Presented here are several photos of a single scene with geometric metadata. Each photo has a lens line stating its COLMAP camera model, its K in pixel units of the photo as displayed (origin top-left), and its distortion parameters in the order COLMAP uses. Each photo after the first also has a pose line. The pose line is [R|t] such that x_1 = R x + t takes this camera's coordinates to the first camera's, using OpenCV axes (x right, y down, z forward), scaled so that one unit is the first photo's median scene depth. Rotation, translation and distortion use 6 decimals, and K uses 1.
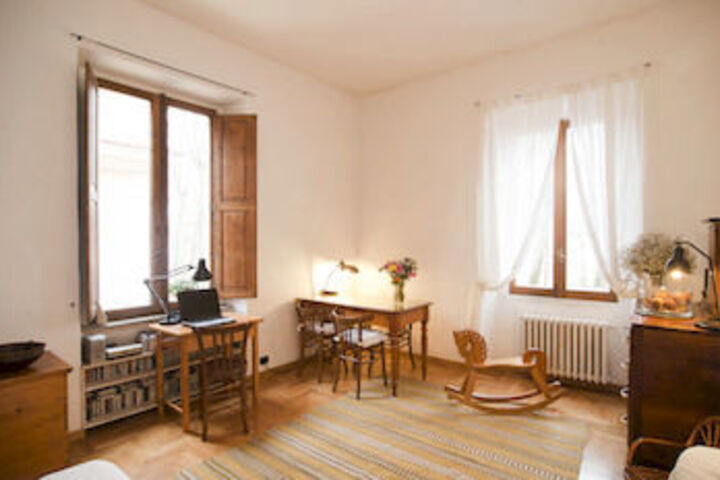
lens RADIAL K [[397.8, 0, 358.7], [0, 397.8, 242.0], [0, 0, 1]] dist [-0.002221, -0.001397]
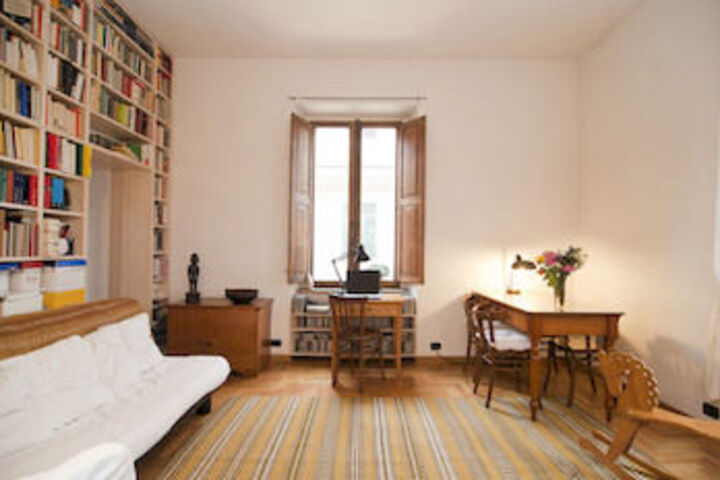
lens RADIAL K [[369.8, 0, 355.2], [0, 369.8, 240.3], [0, 0, 1]] dist [0.000525, -0.000980]
pose [[0.609955, -0.009820, -0.792375, 0.462247], [-0.016137, 0.999562, -0.024810, 0.053781], [0.792271, 0.027919, 0.609530, 0.264304]]
